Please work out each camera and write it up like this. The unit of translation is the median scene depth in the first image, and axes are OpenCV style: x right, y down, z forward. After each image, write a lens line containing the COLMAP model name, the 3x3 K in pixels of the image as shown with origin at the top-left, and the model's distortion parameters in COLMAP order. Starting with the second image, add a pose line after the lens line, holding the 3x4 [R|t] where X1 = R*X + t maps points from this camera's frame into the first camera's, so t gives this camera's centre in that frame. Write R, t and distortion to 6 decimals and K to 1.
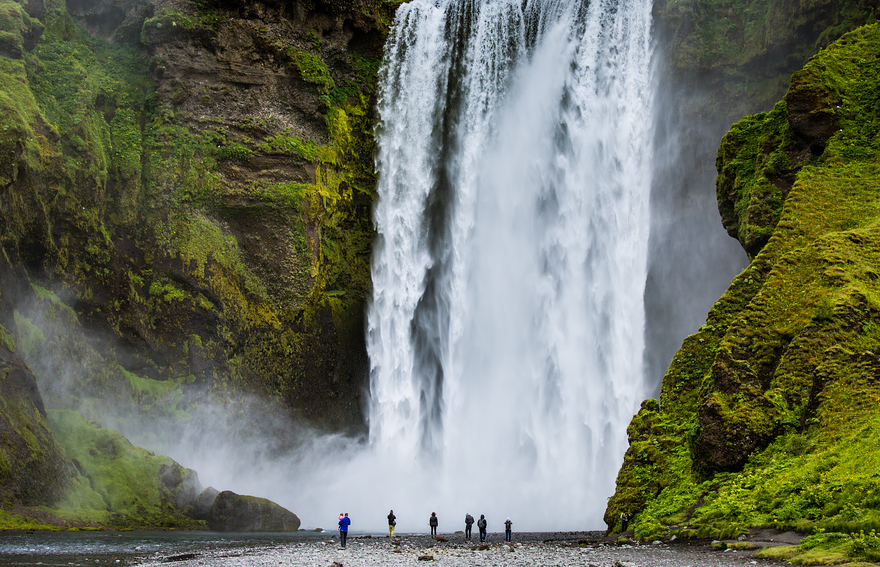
lens RADIAL K [[1826.8, 0, 438.7], [0, 1826.8, 282.4], [0, 0, 1]] dist [-0.230875, 0.000000]
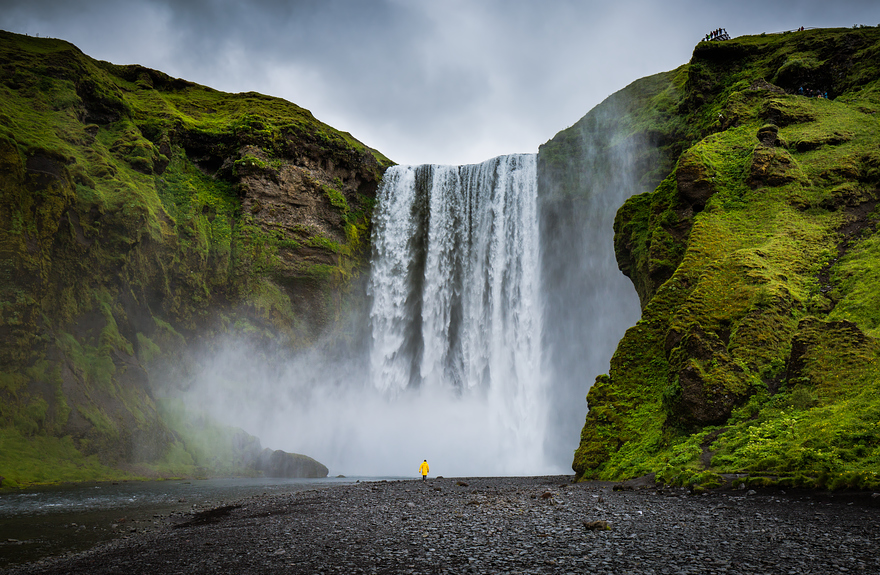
lens RADIAL K [[810.7, 0, 441.0], [0, 810.7, 287.9], [0, 0, 1]] dist [0.053868, 0.000000]
pose [[0.997192, 0.014178, 0.073533, -0.038343], [-0.007403, 0.995769, -0.091598, 0.047278], [-0.074521, 0.090797, 0.993077, 0.348637]]
